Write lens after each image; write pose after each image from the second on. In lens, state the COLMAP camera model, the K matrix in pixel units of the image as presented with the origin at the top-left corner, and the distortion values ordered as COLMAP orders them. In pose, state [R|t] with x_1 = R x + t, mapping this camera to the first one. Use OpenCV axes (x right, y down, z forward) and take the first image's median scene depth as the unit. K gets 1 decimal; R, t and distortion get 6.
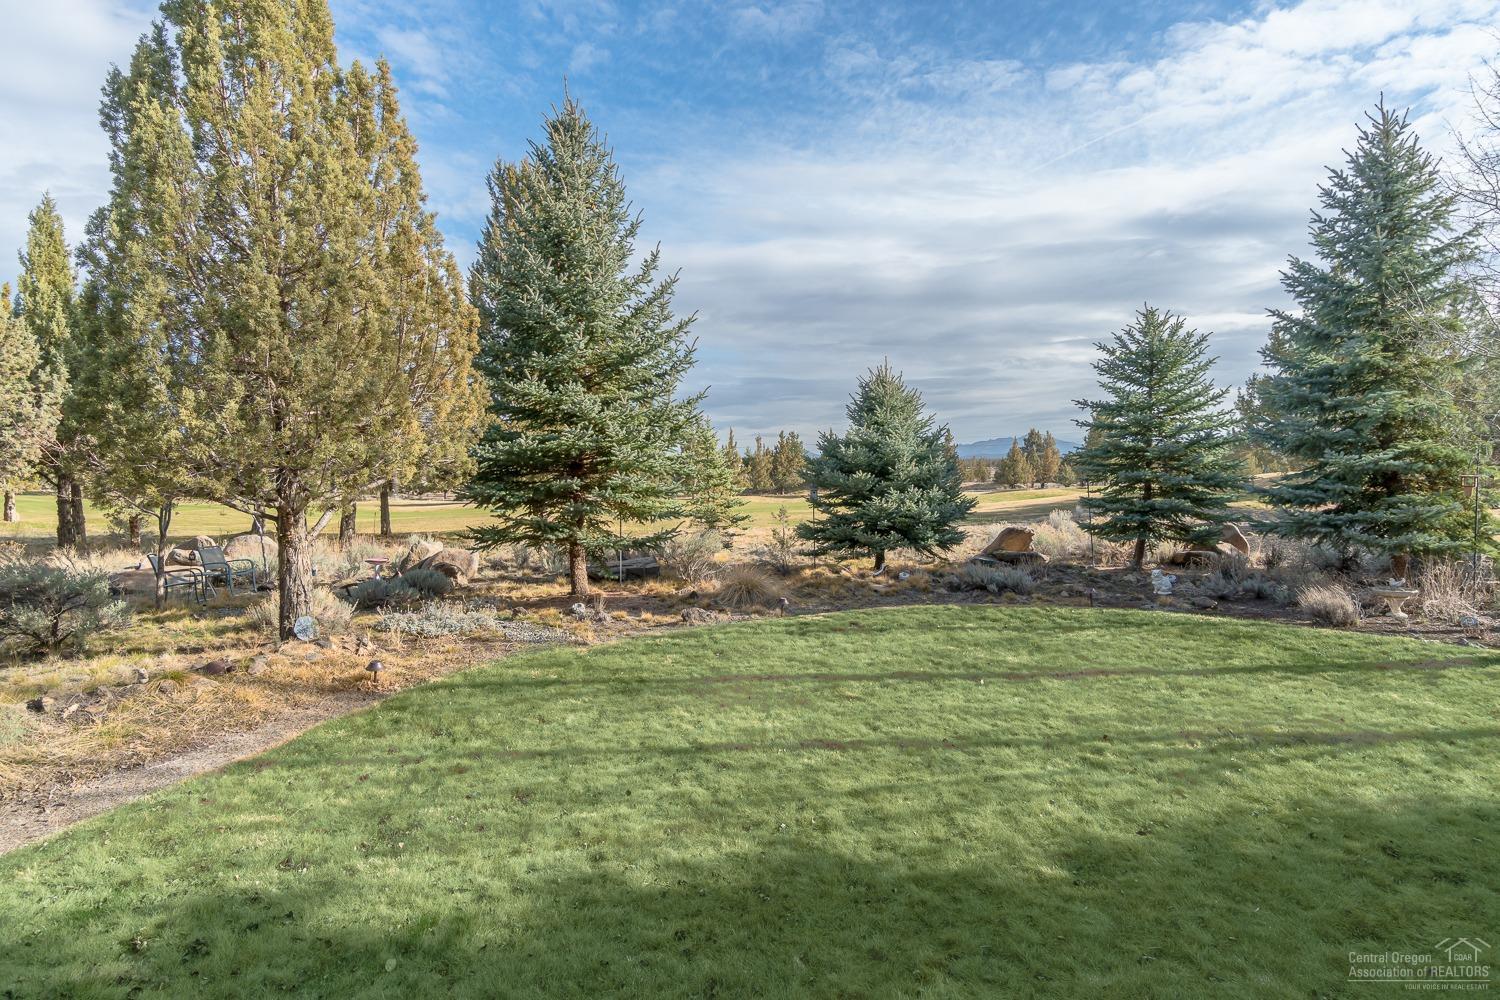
lens RADIAL K [[805.5, 0, 759.1], [0, 805.5, 485.5], [0, 0, 1]] dist [0.002365, 0.001014]
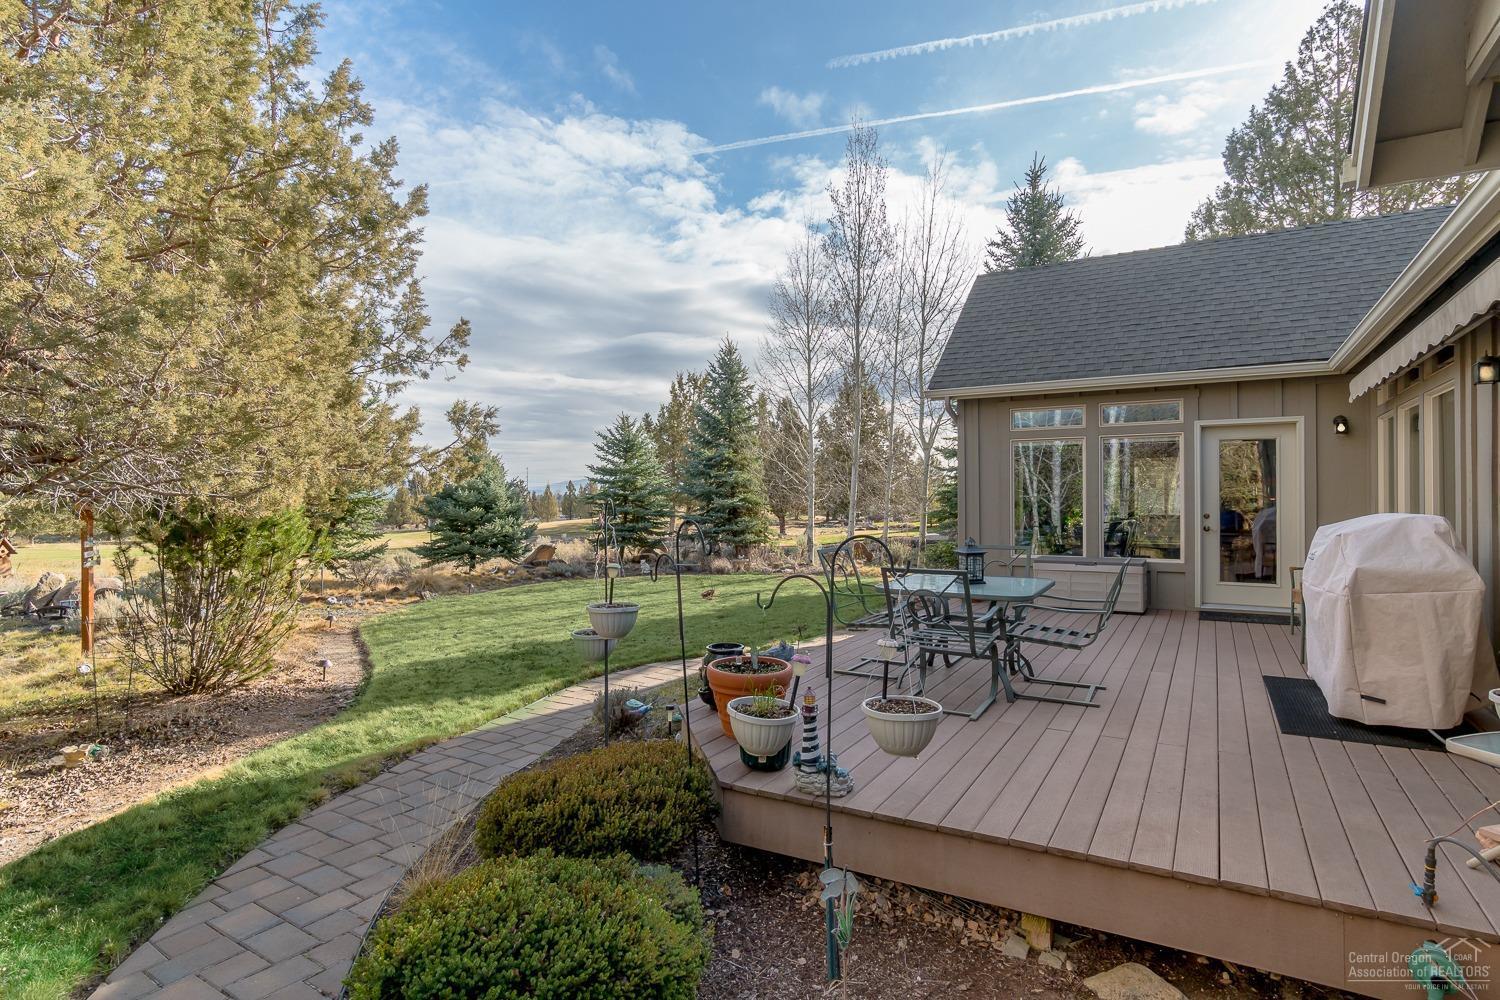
lens RADIAL K [[805.5, 0, 765.3], [0, 805.5, 508.1], [0, 0, 1]] dist [0.002365, 0.001014]
pose [[0.694032, 0.001725, 0.719942, -0.762072], [0.014279, 0.999767, -0.016161, 0.021906], [-0.719803, 0.021497, 0.693846, -0.596399]]
